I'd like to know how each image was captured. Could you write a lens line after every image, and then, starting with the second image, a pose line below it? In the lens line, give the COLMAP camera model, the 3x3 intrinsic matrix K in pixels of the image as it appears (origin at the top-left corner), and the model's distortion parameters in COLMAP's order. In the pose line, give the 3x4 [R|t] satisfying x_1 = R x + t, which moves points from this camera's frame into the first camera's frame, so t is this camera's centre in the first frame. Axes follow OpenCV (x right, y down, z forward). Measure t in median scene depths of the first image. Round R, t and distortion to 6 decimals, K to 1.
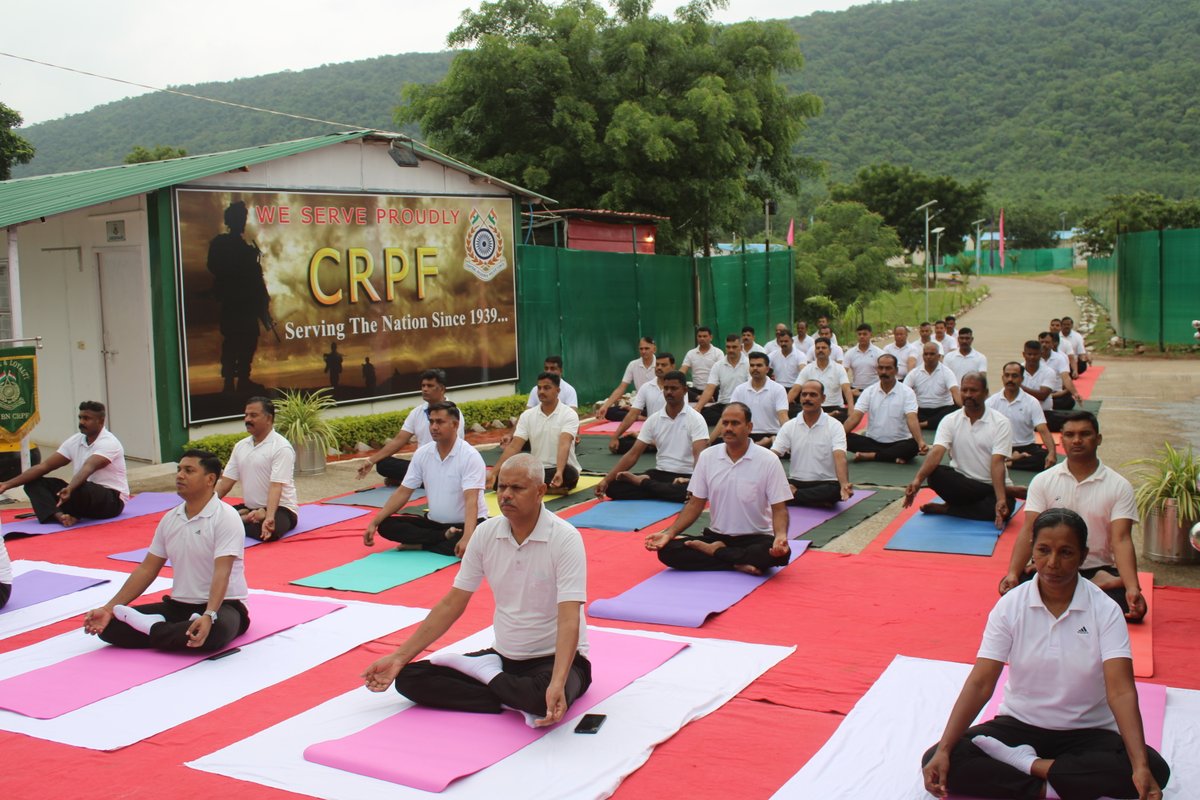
lens RADIAL K [[1245.5, 0, 605.2], [0, 1245.5, 406.5], [0, 0, 1]] dist [-0.084264, 0.000000]
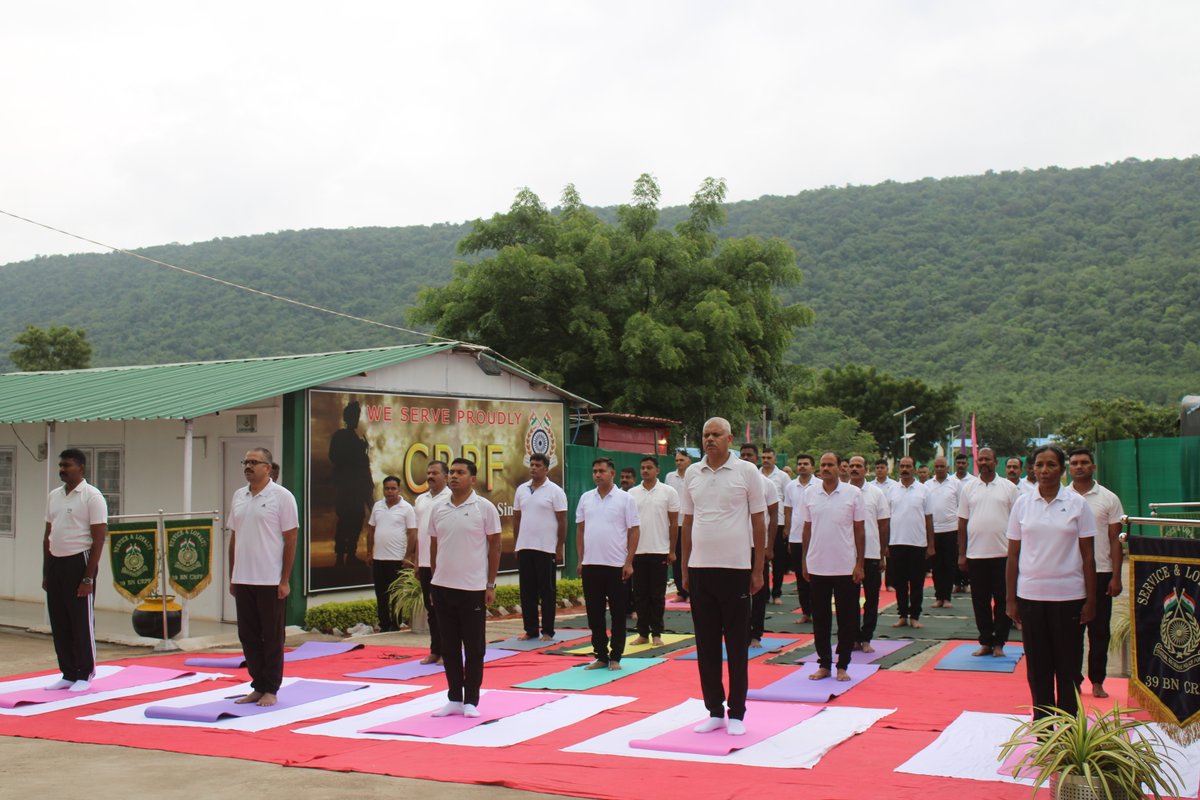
lens RADIAL K [[1423.7, 0, 597.6], [0, 1423.7, 389.5], [0, 0, 1]] dist [-0.108752, 0.000000]
pose [[0.998519, 0.020921, 0.050211, -0.040585], [-0.012134, 0.985490, -0.169302, 0.013767], [-0.053025, 0.168442, 0.984284, -0.098577]]
